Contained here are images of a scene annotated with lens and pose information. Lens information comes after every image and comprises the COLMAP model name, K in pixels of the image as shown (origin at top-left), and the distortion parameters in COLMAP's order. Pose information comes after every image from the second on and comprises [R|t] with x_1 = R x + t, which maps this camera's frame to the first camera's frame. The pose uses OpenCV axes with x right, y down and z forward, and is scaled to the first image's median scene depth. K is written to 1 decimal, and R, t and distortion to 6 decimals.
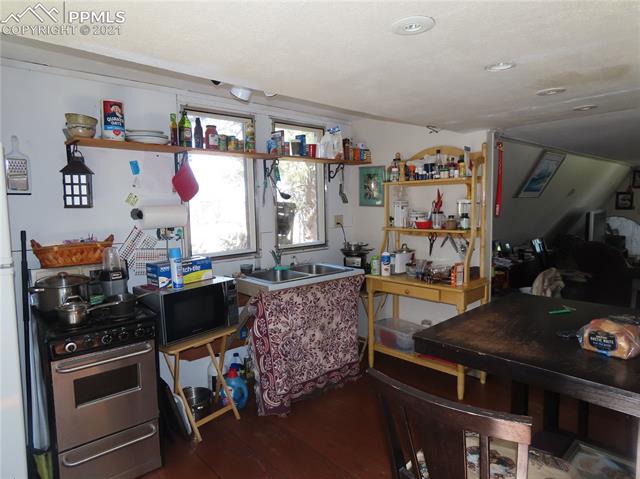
lens RADIAL K [[408.0, 0, 320.3], [0, 408.0, 239.8], [0, 0, 1]] dist [0.001311, 0.001257]
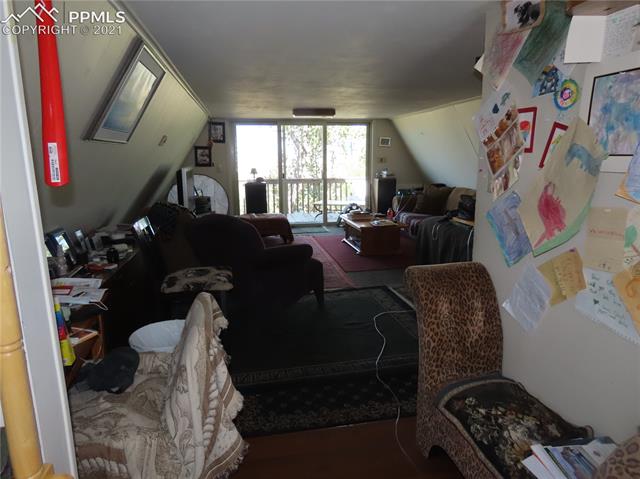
lens RADIAL K [[408.0, 0, 320.7], [0, 408.0, 238.6], [0, 0, 1]] dist [0.001311, 0.001257]
pose [[0.542617, -0.149398, 0.826588, 0.134318], [0.069142, 0.988661, 0.133302, -0.021470], [-0.837130, -0.015180, 0.546794, 0.317333]]
